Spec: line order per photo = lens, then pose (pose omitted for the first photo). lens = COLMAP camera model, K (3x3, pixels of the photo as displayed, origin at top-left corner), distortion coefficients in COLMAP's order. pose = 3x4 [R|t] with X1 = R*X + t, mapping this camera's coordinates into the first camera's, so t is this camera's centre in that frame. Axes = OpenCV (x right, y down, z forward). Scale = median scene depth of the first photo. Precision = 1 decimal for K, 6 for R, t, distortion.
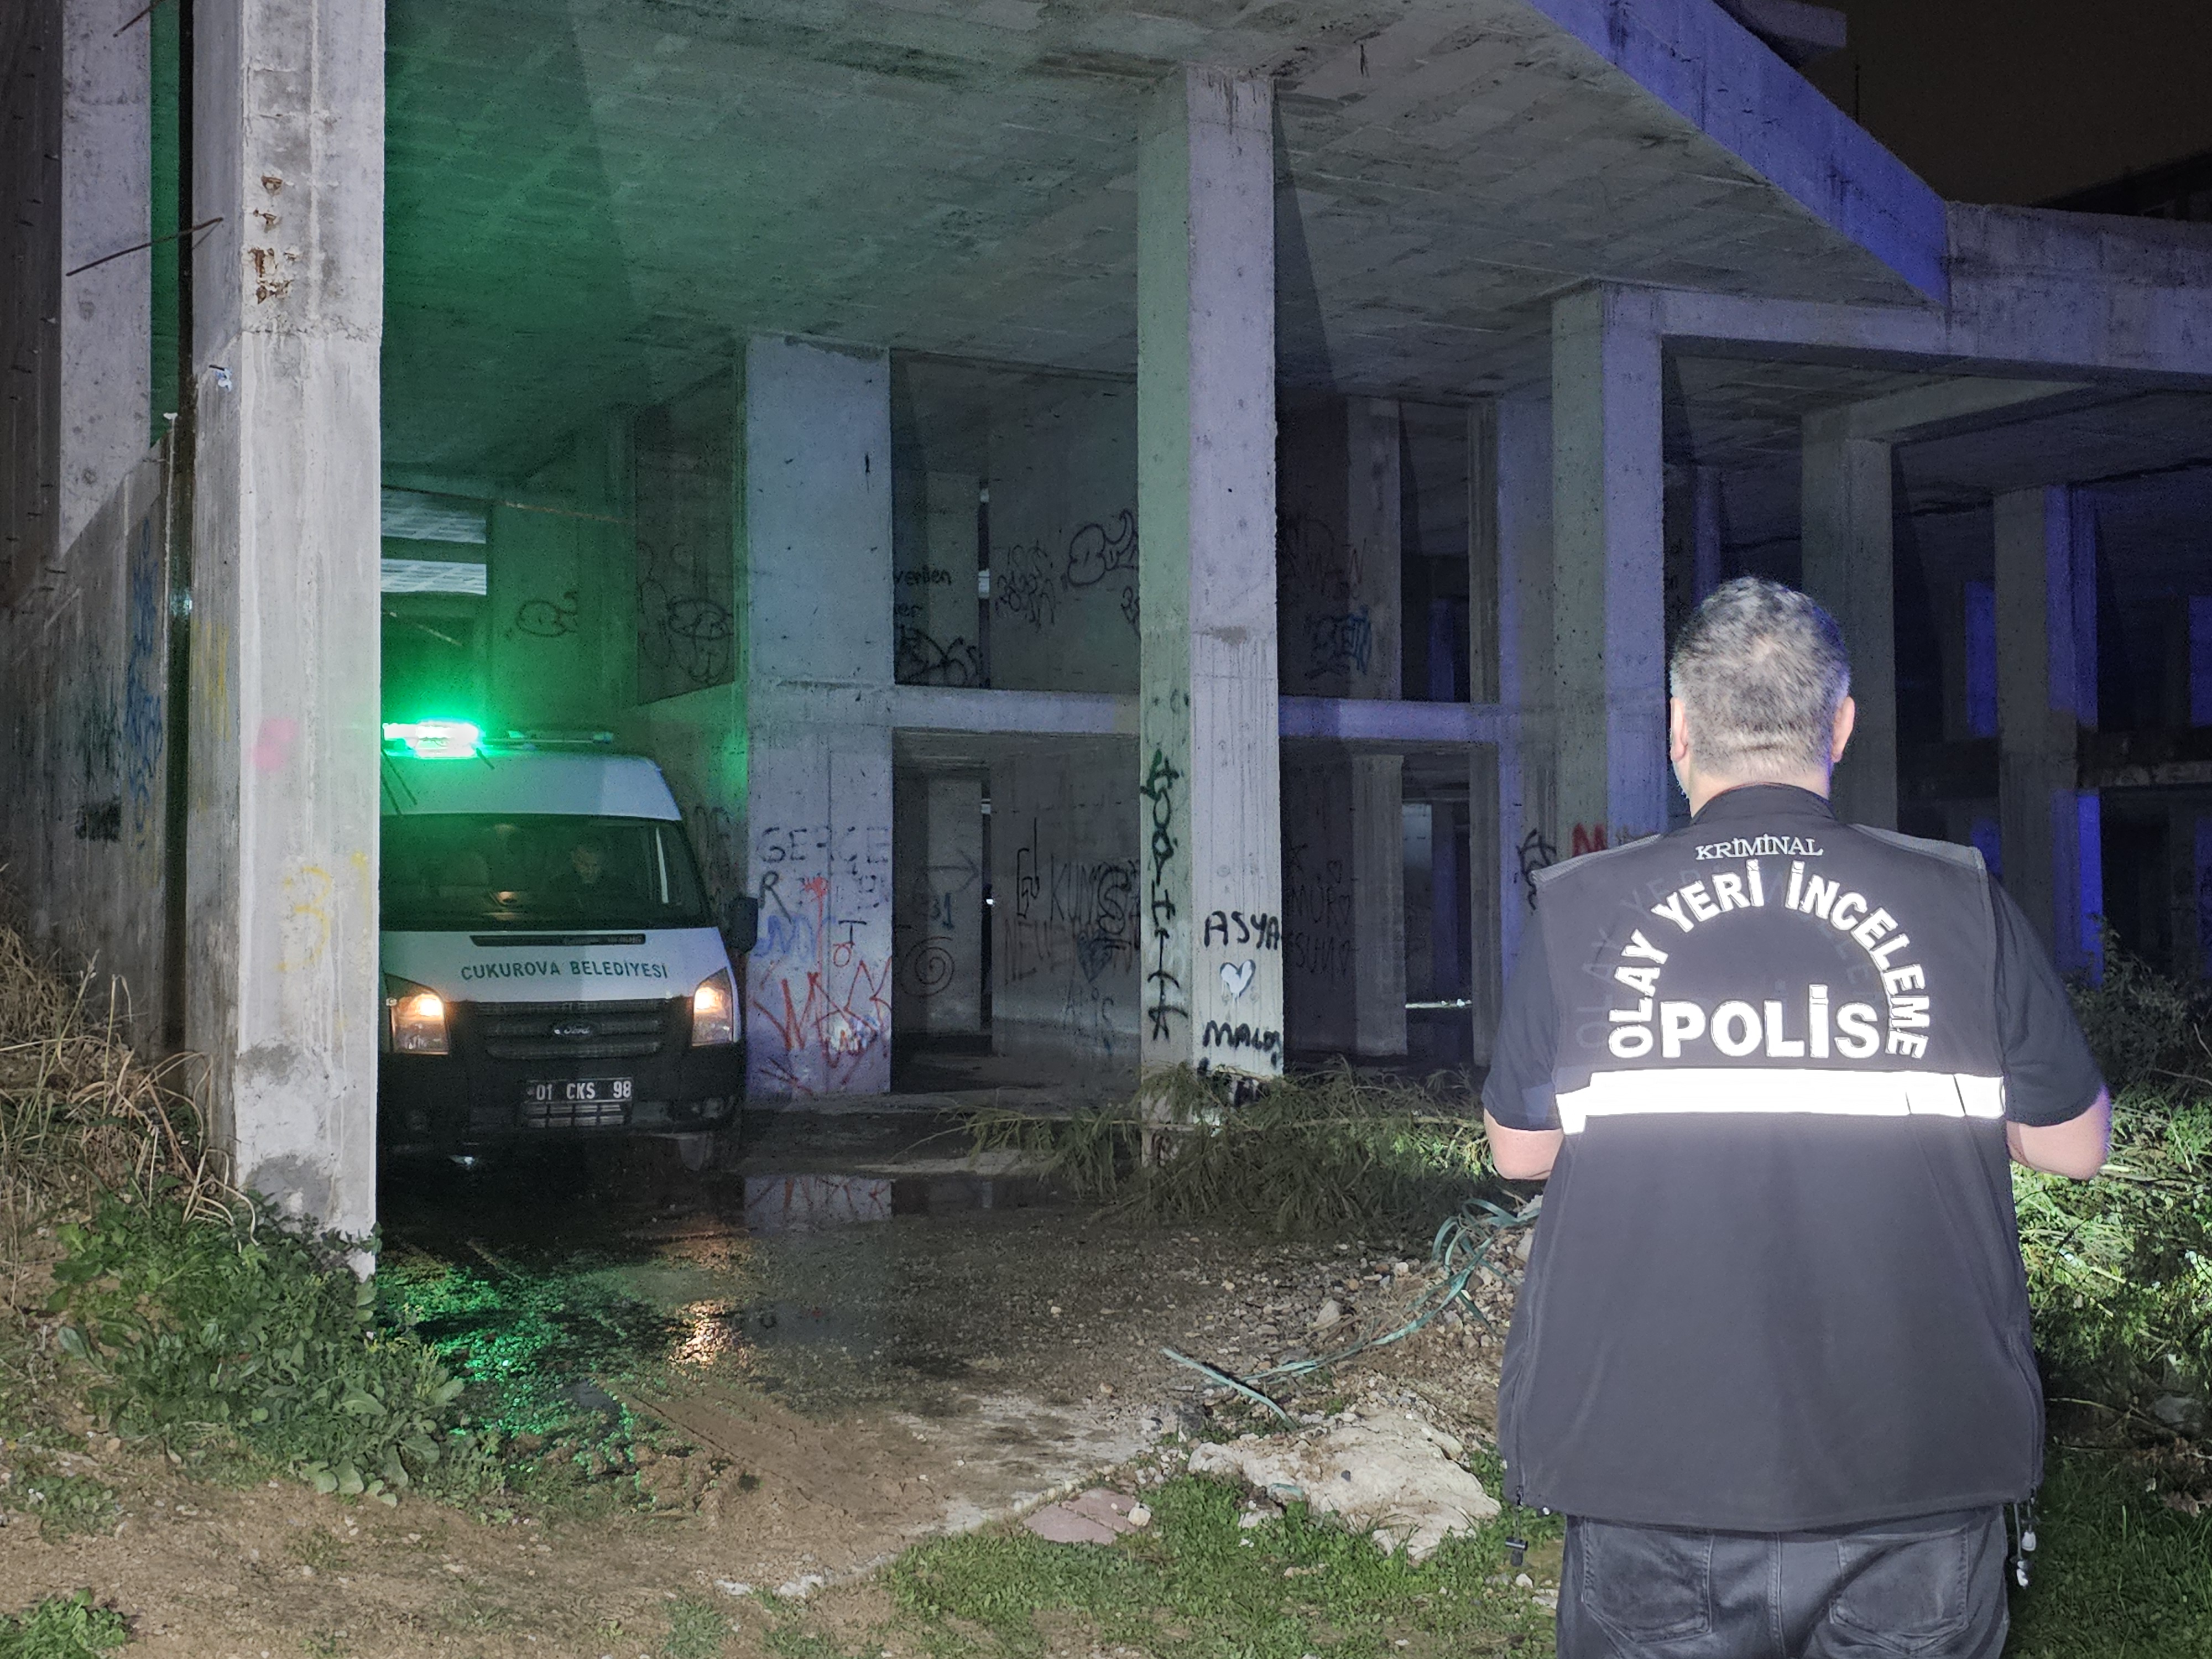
lens RADIAL K [[2466.7, 0, 1117.0], [0, 2466.7, 824.9], [0, 0, 1]] dist [0.121941, -0.248234]
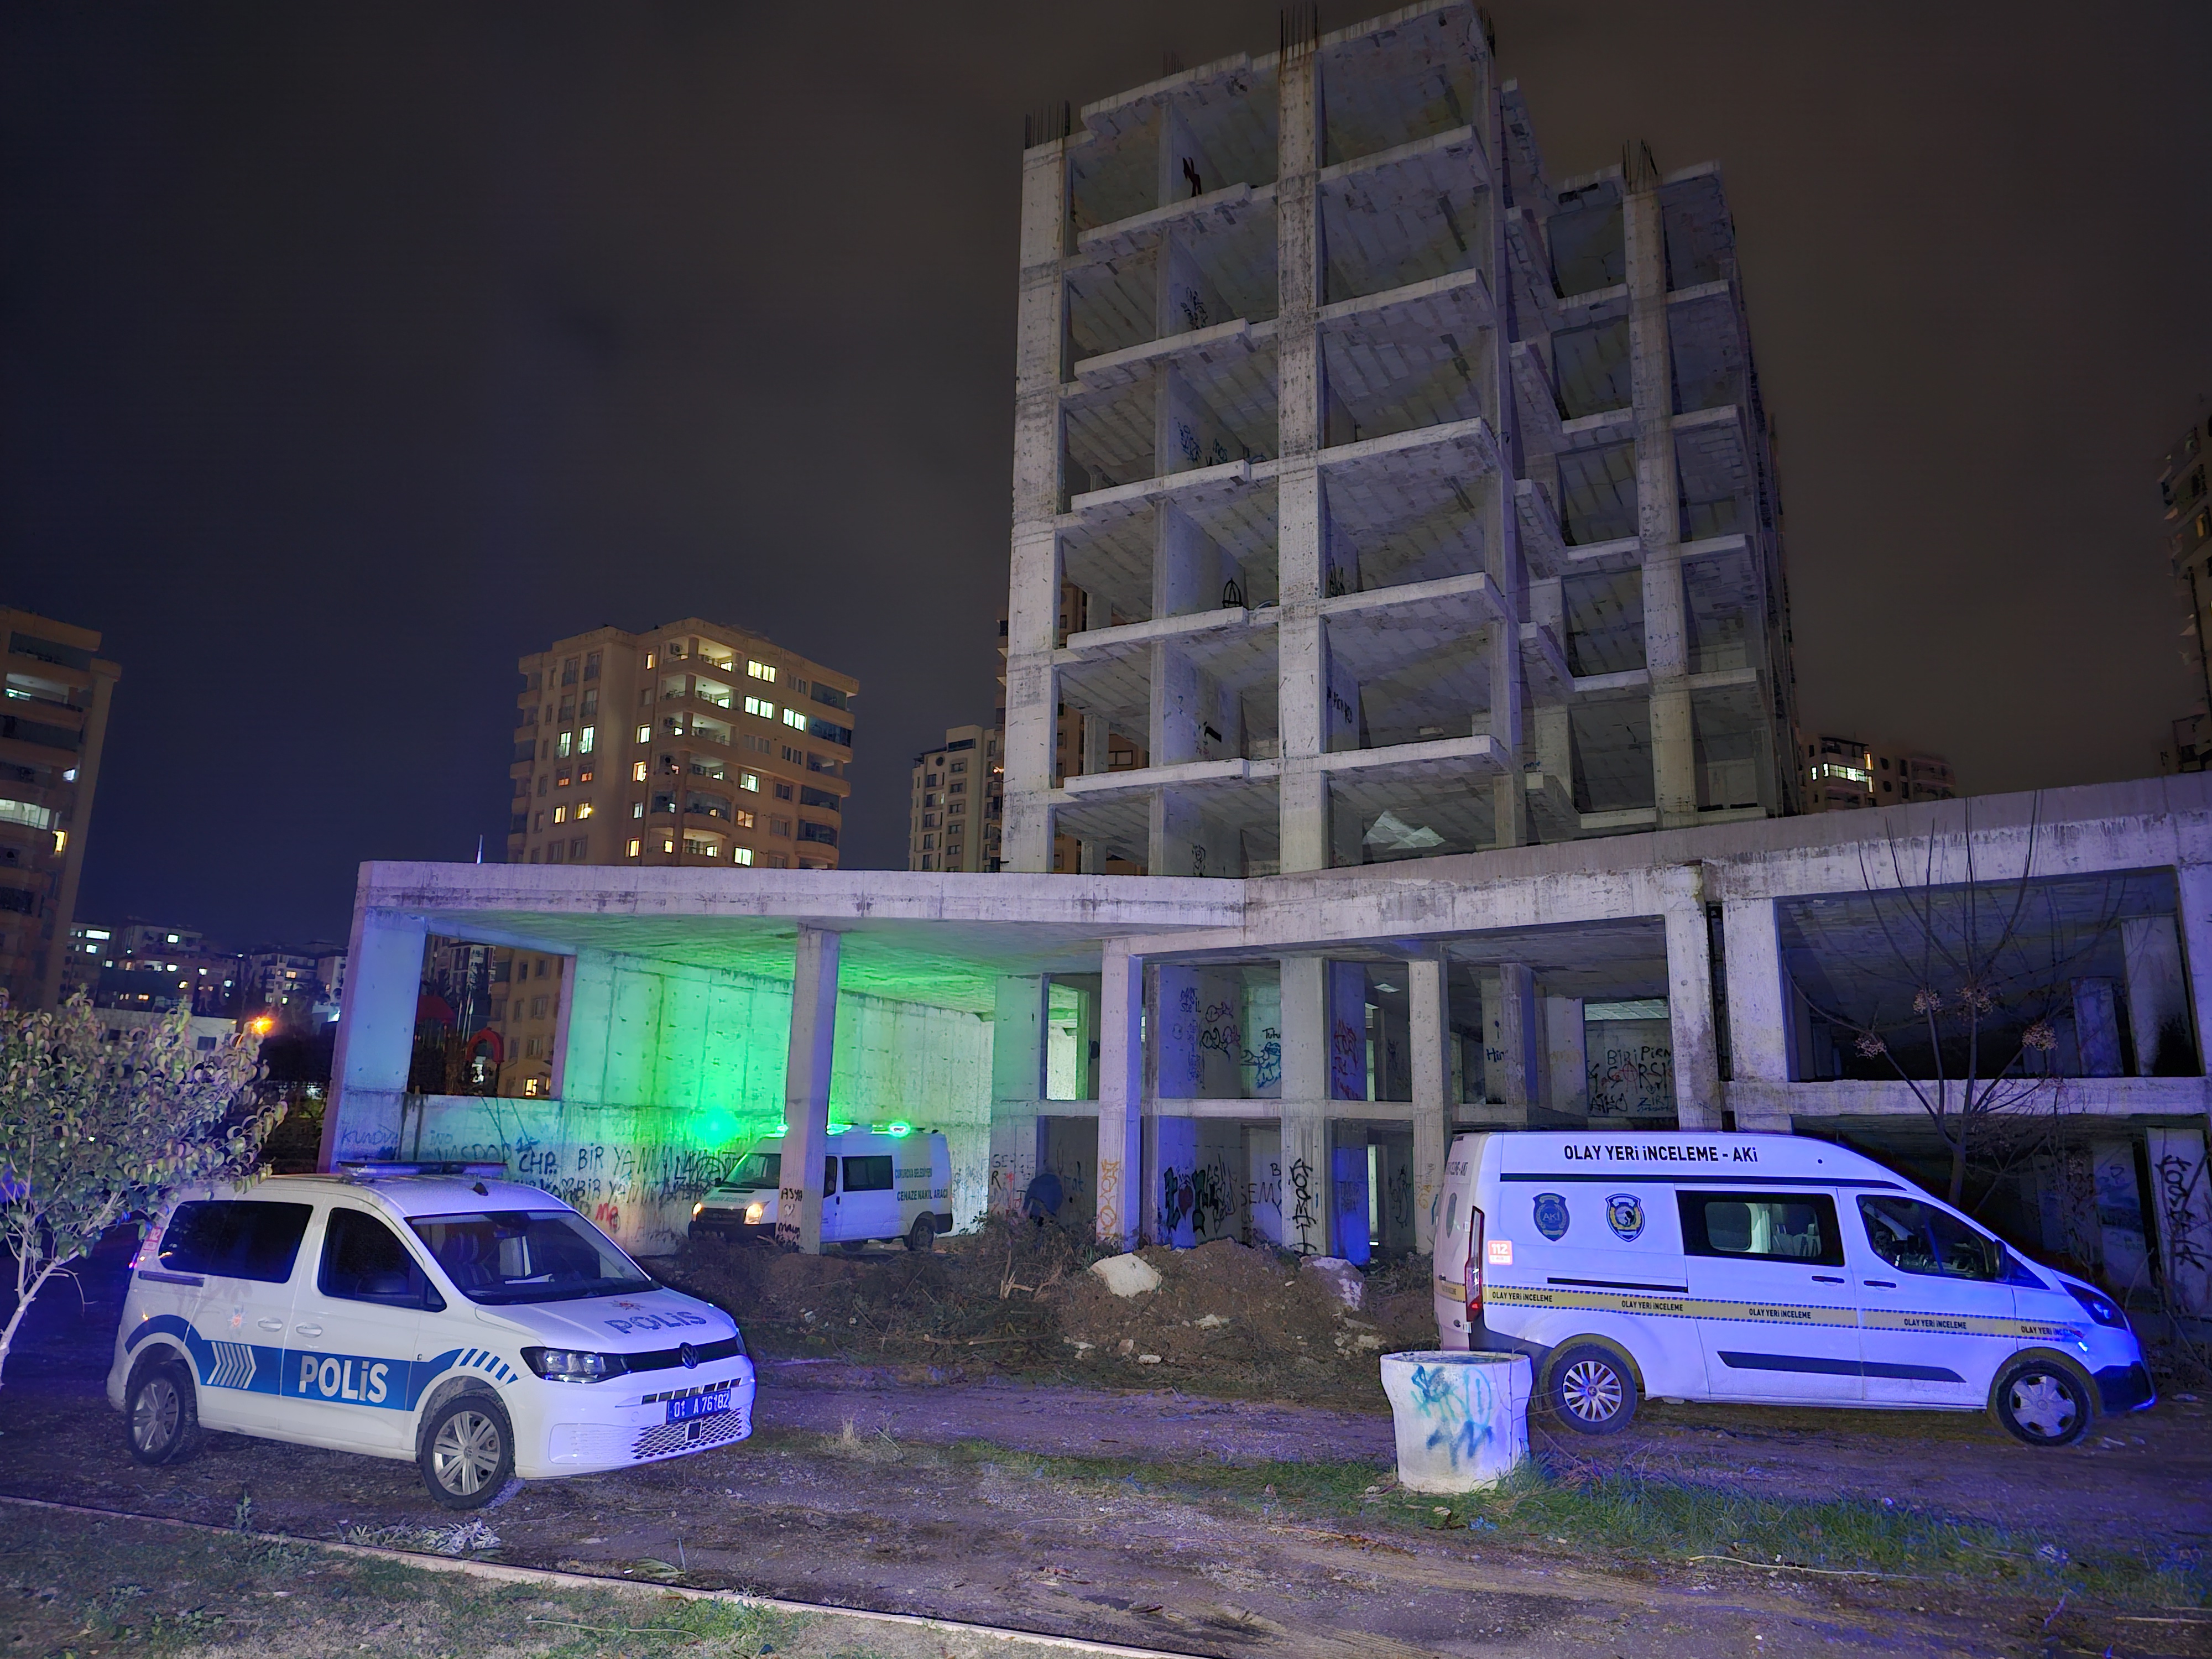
lens RADIAL K [[1501.3, 0, 1101.6], [0, 1501.3, 822.2], [0, 0, 1]] dist [0.067273, -0.049520]
pose [[0.558913, -0.165804, -0.812481, 2.018763], [0.000905, 0.979927, -0.199353, -0.040686], [0.829226, 0.110686, 0.547844, 0.199643]]
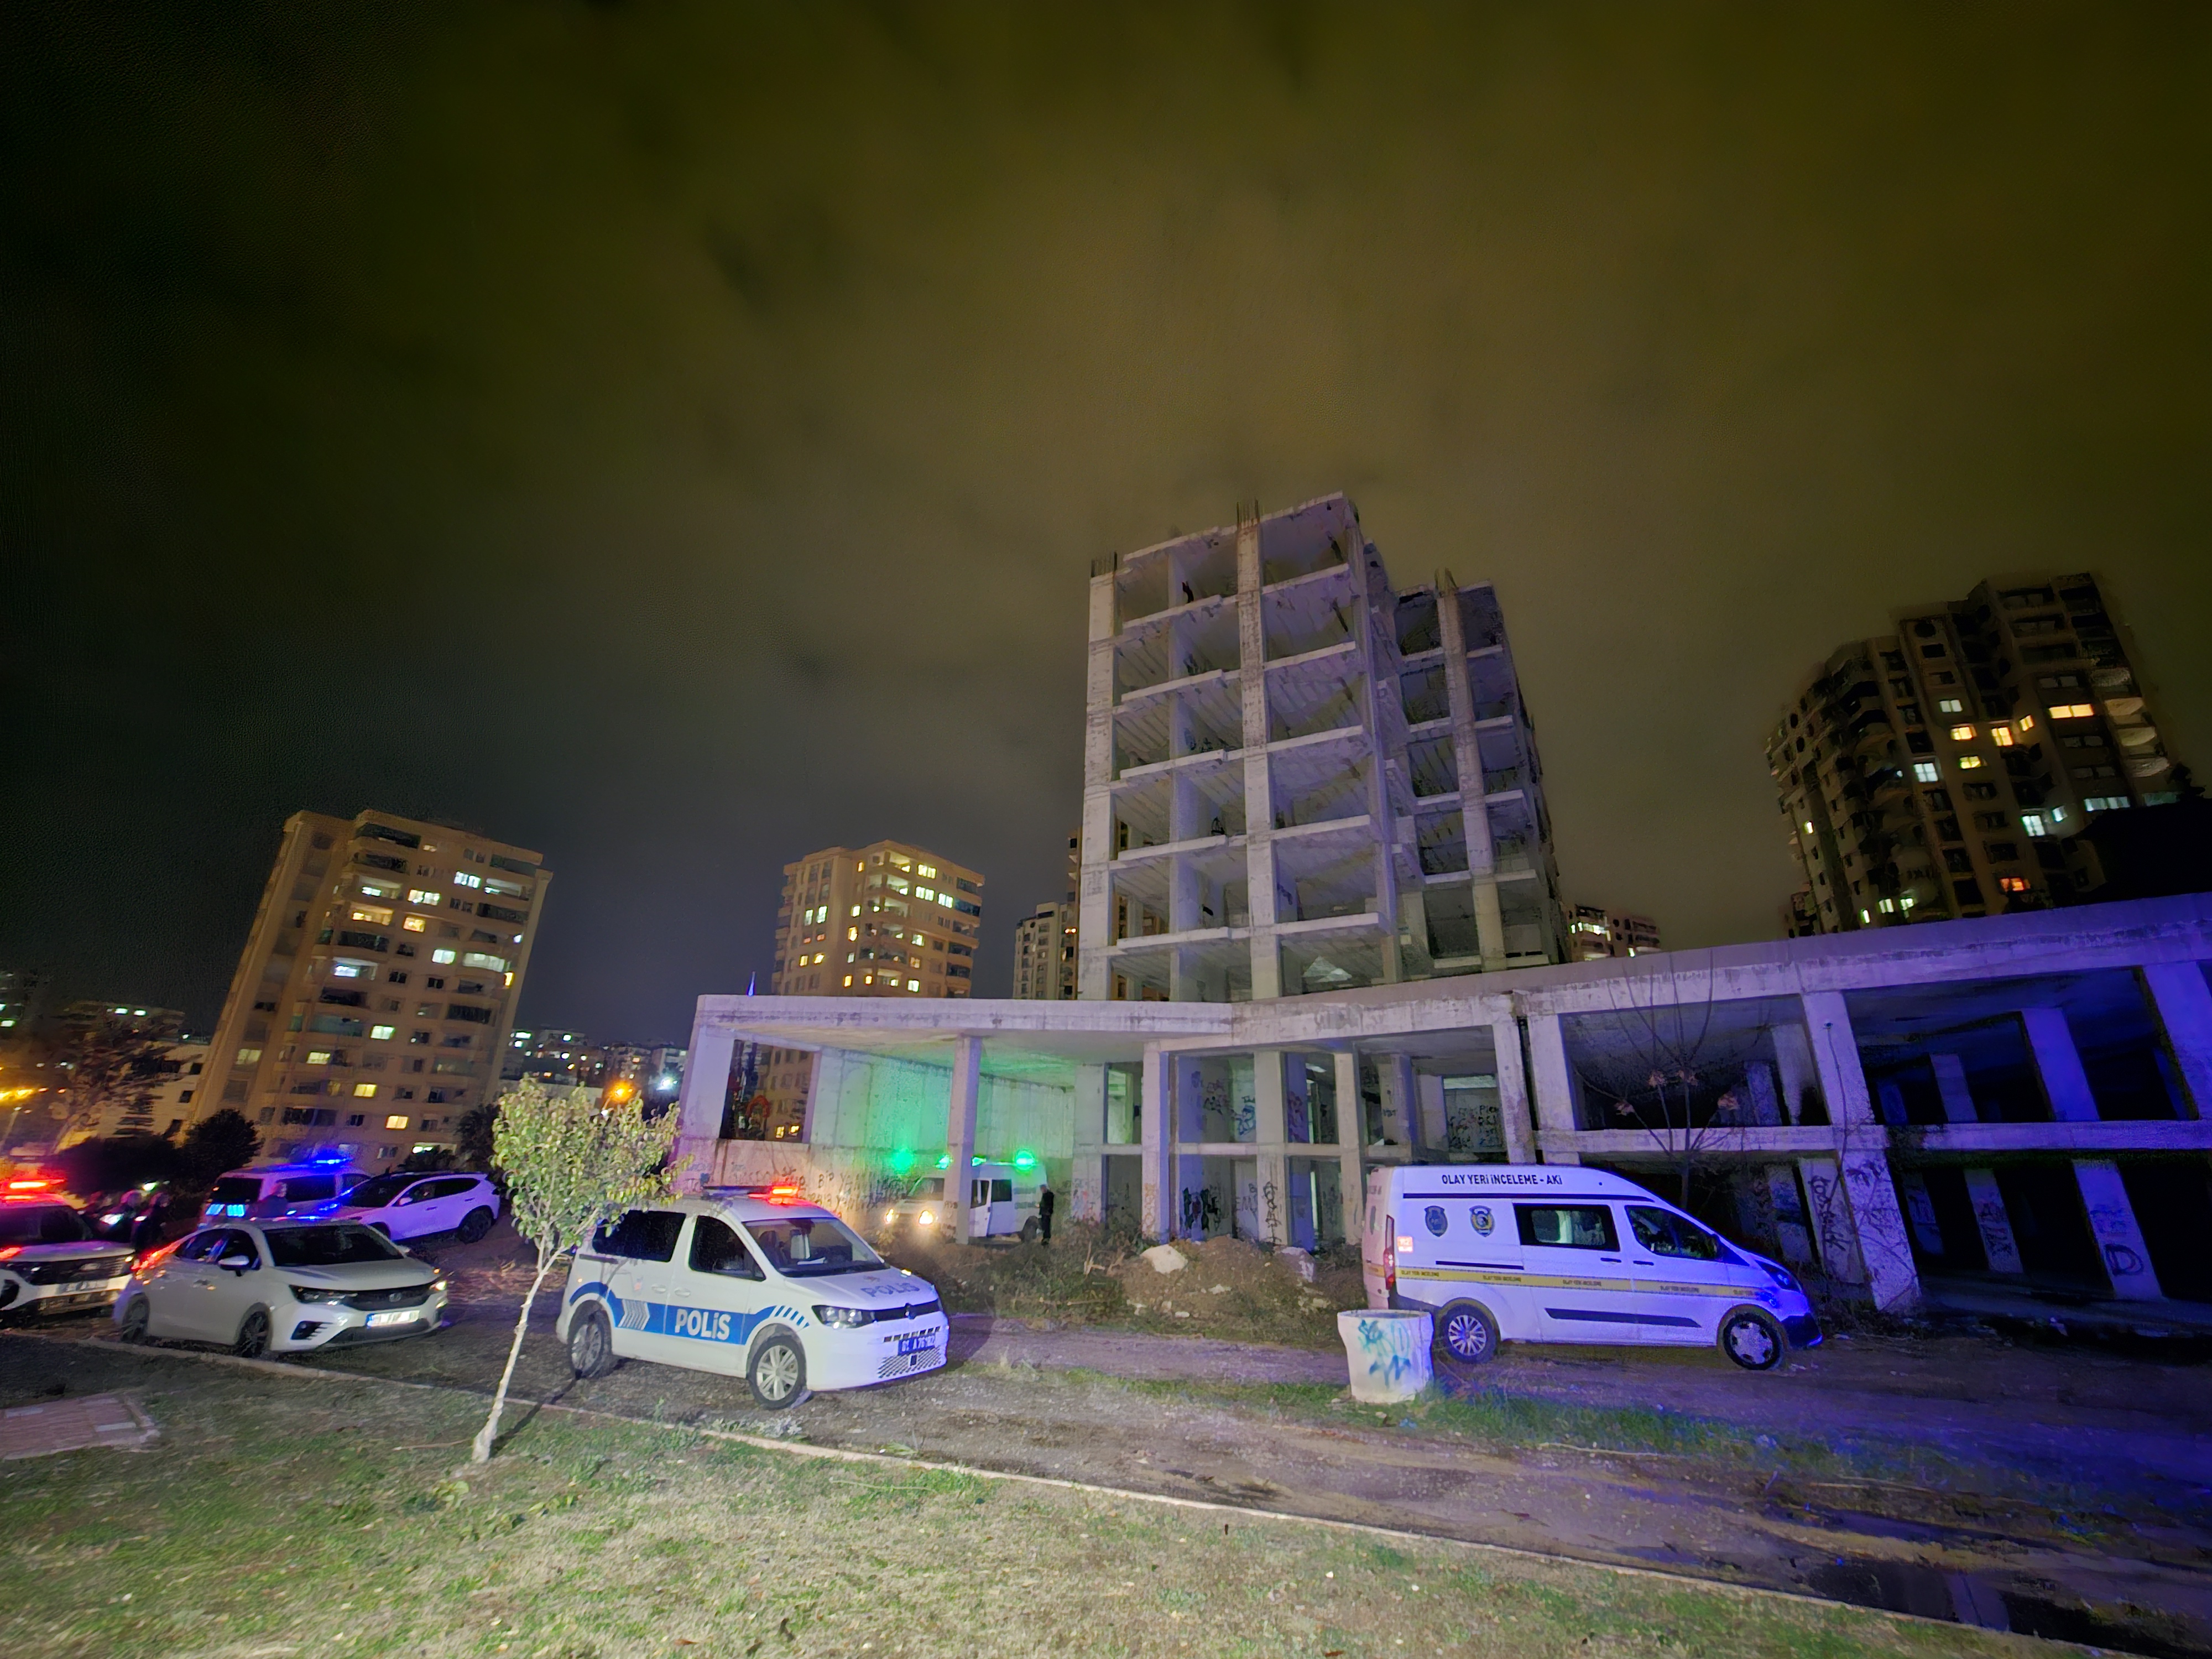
lens RADIAL K [[924.3, 0, 1110.9], [0, 924.3, 833.7], [0, 0, 1]] dist [0.002401, 0.000173]
pose [[0.538528, -0.281379, -0.794238, 2.037527], [0.002815, 0.943191, -0.332240, -0.046750], [0.842603, 0.176685, 0.508726, 0.161144]]
